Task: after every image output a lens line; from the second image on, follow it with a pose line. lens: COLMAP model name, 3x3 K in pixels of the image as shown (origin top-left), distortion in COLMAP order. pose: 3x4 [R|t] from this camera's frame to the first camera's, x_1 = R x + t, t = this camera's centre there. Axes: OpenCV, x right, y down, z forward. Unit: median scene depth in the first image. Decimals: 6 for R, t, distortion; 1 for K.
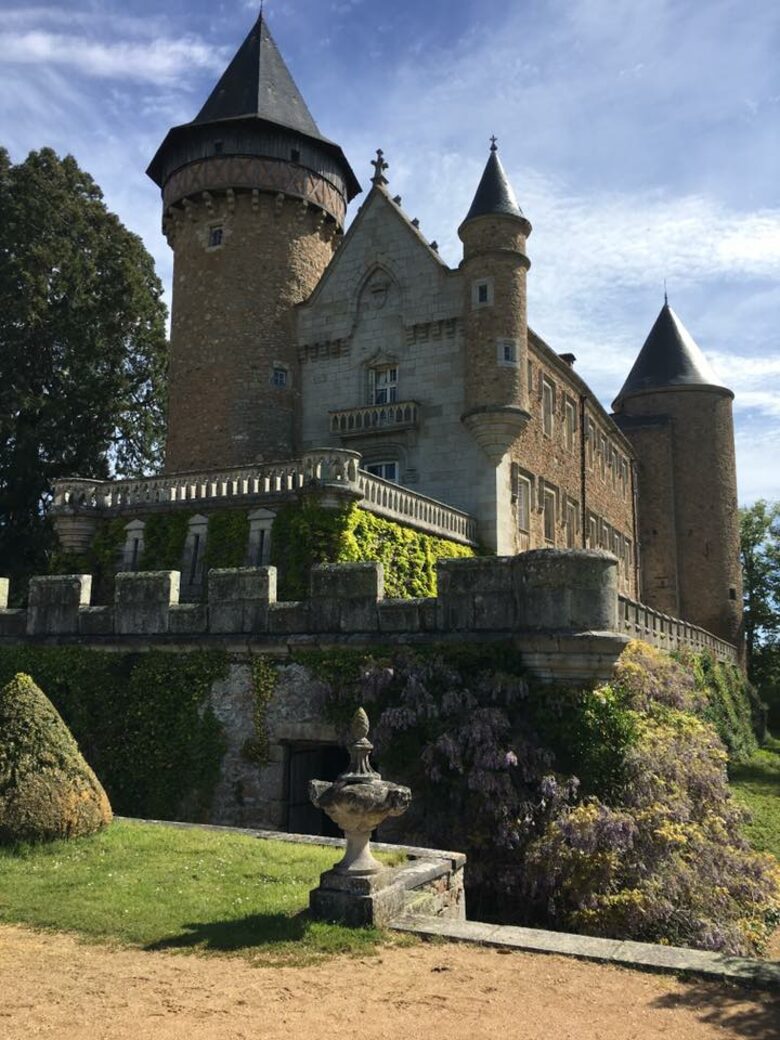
lens RADIAL K [[887.1, 0, 390.0], [0, 887.1, 520.0], [0, 0, 1]] dist [0.083350, -0.116881]
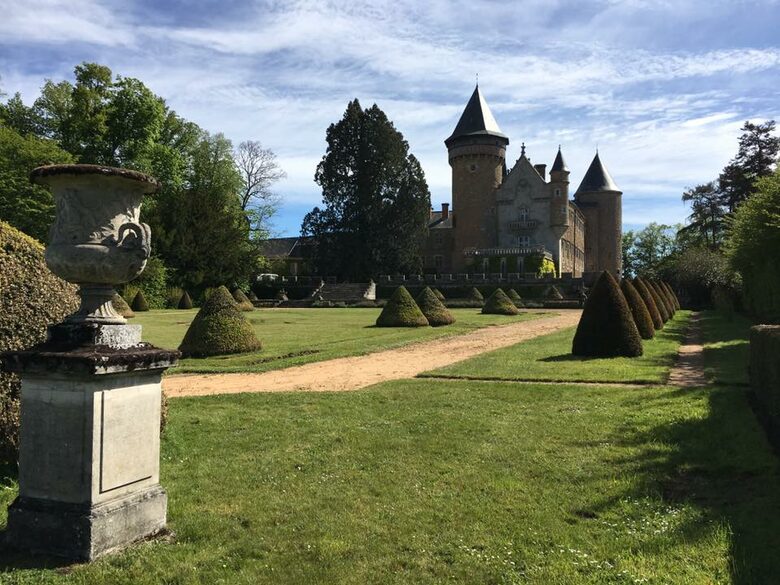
lens RADIAL K [[665.3, 0, 390.0], [0, 665.3, 292.5], [0, 0, 1]] dist [0.083350, -0.116881]
pose [[0.998990, 0.000143, 0.044926, -0.635035], [-0.005767, 0.992129, 0.125084, -0.167255], [-0.044554, -0.125217, 0.991129, -1.573779]]
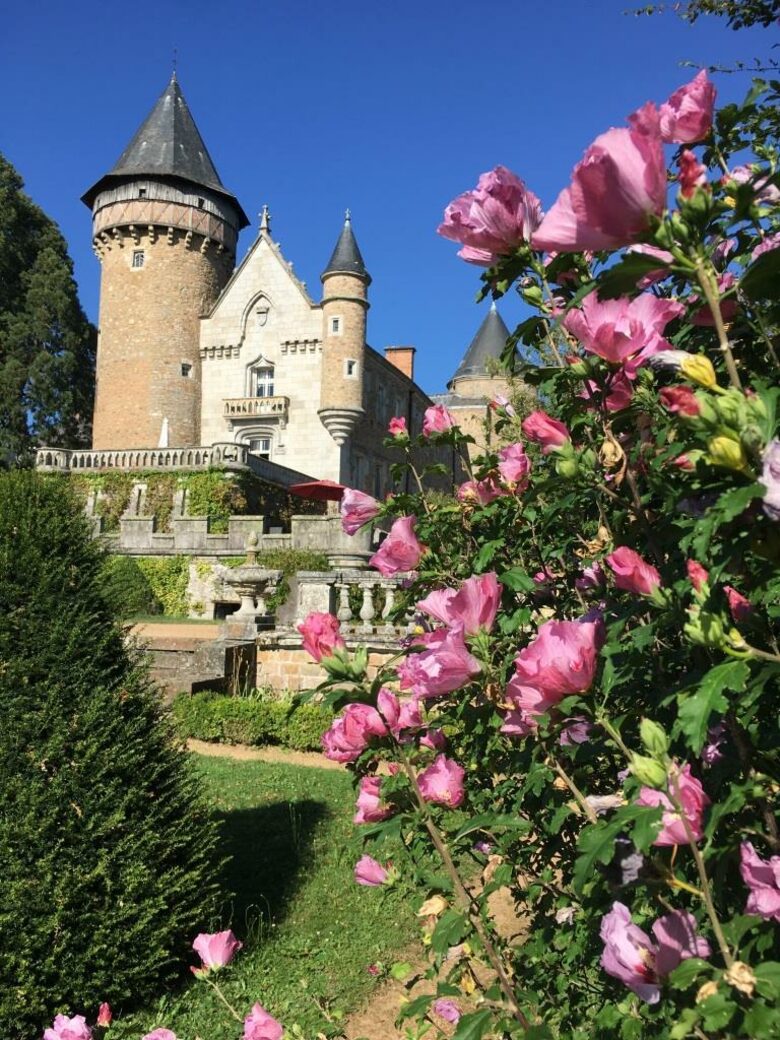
lens RADIAL K [[887.1, 0, 390.0], [0, 887.1, 520.0], [0, 0, 1]] dist [0.083350, -0.116881]
pose [[0.987693, 0.034904, 0.152457, -0.015374], [-0.045002, 0.996980, 0.063294, -0.032962], [-0.149788, -0.069376, 0.986281, -0.406764]]
